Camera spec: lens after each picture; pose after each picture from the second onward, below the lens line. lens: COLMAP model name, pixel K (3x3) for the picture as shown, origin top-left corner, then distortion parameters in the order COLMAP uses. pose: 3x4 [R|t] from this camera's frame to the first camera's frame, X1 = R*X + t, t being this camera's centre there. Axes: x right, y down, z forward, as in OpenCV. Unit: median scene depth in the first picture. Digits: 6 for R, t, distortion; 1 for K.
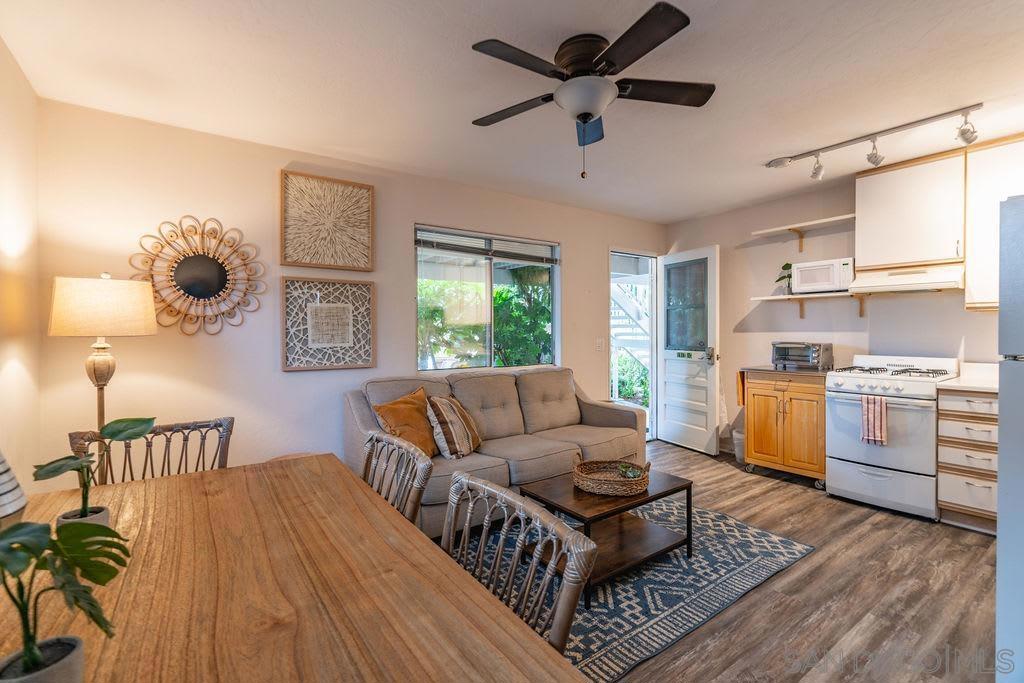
lens RADIAL K [[464.9, 0, 516.7], [0, 464.9, 329.6], [0, 0, 1]] dist [-0.012664, 0.004927]
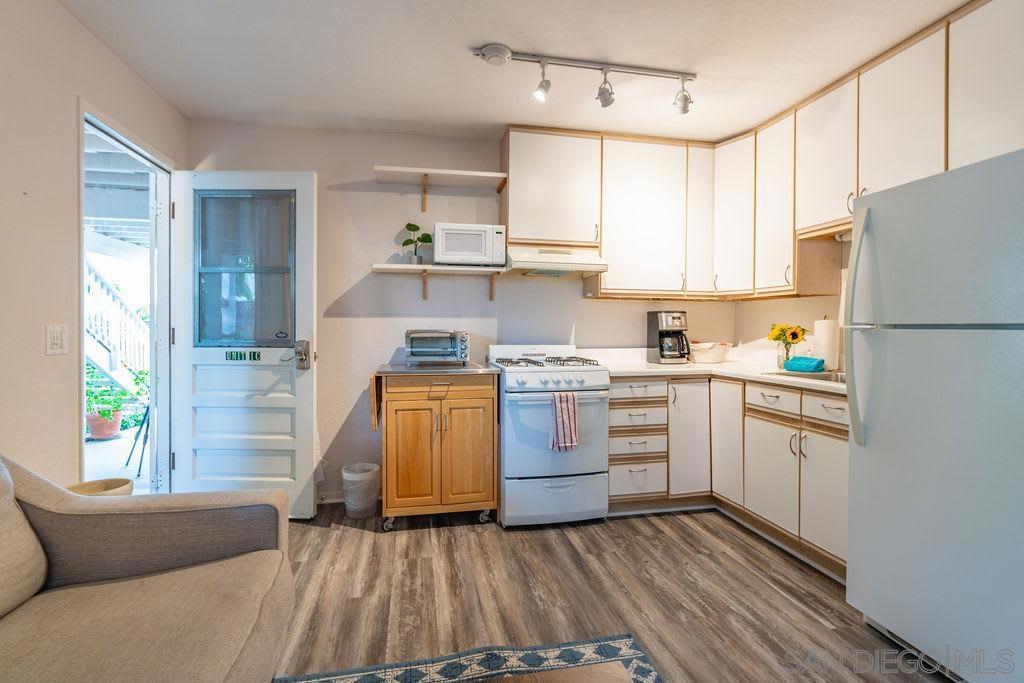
lens RADIAL K [[464.9, 0, 501.7], [0, 464.9, 329.8], [0, 0, 1]] dist [-0.012664, 0.004927]
pose [[0.423993, 0.001839, 0.905663, -0.023707], [-0.005436, 0.999985, 0.000515, 0.032452], [-0.905649, -0.005142, 0.423997, 0.742728]]
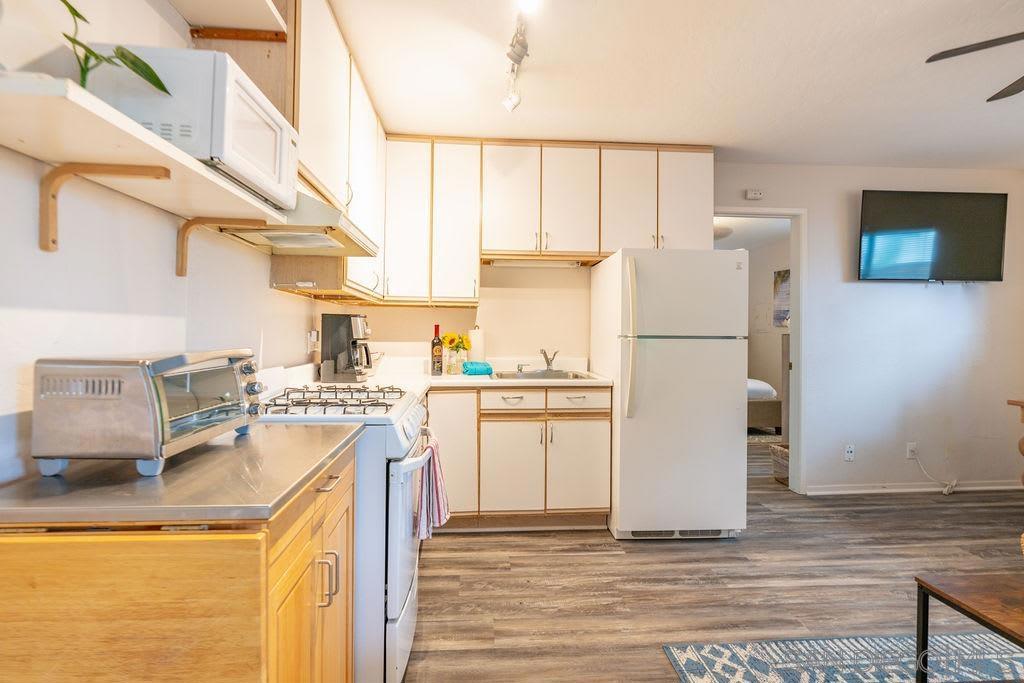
lens RADIAL K [[464.9, 0, 512.6], [0, 464.9, 339.5], [0, 0, 1]] dist [-0.012664, 0.004927]
pose [[-0.845687, -0.001371, 0.533678, 0.398148], [-0.001909, 0.999998, -0.000457, 0.032714], [-0.533676, -0.001405, -0.845688, 1.383204]]
